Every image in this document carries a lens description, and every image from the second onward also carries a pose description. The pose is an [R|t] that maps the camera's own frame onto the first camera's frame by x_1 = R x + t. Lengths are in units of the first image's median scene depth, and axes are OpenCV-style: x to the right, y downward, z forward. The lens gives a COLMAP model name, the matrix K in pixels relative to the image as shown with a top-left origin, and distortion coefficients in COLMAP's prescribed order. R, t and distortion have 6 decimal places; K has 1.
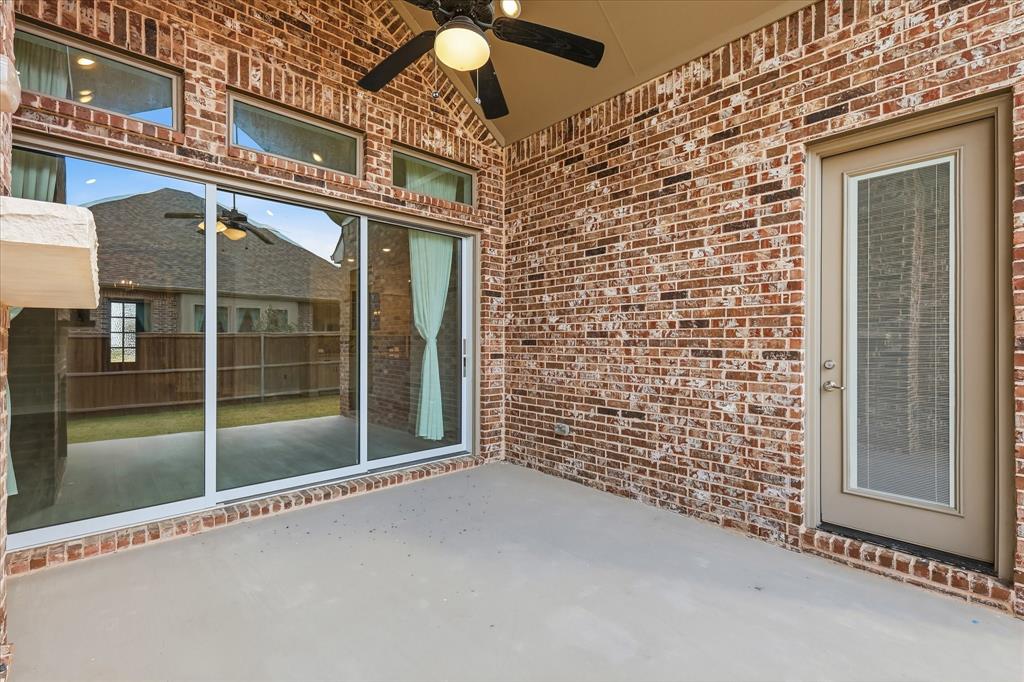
lens RADIAL K [[453.5, 0, 515.3], [0, 453.5, 342.7], [0, 0, 1]] dist [0.001540, 0.000253]
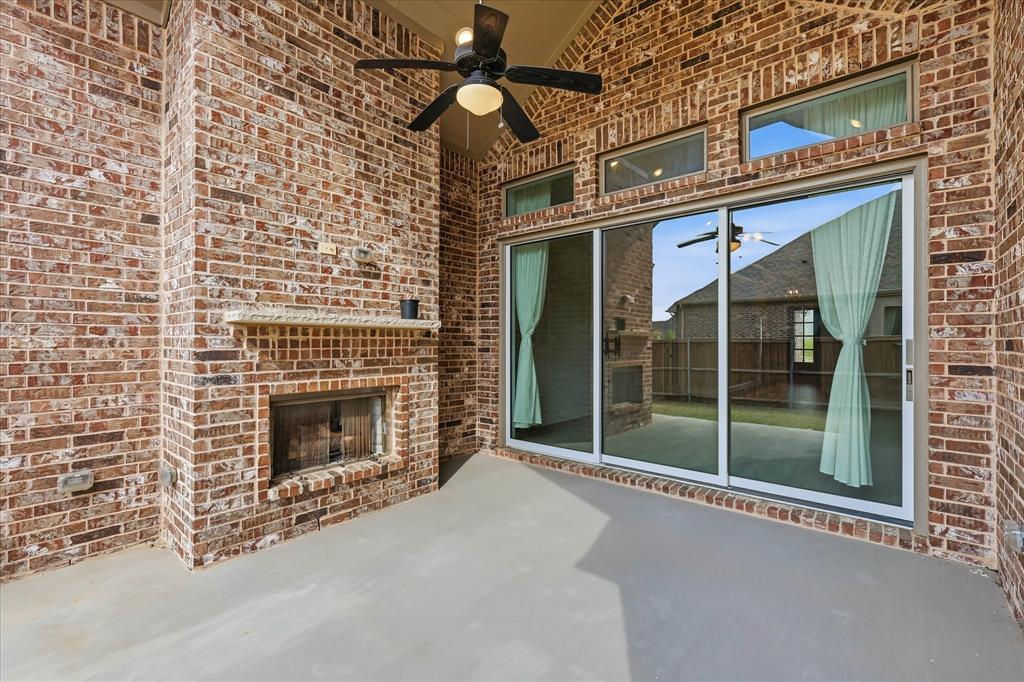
lens RADIAL K [[453.5, 0, 516.2], [0, 453.5, 344.1], [0, 0, 1]] dist [0.001540, 0.000253]
pose [[0.120113, -0.006940, -0.992736, 0.860201], [0.003604, 0.999972, -0.006555, 0.012794], [0.992754, -0.002790, 0.120135, 0.750761]]
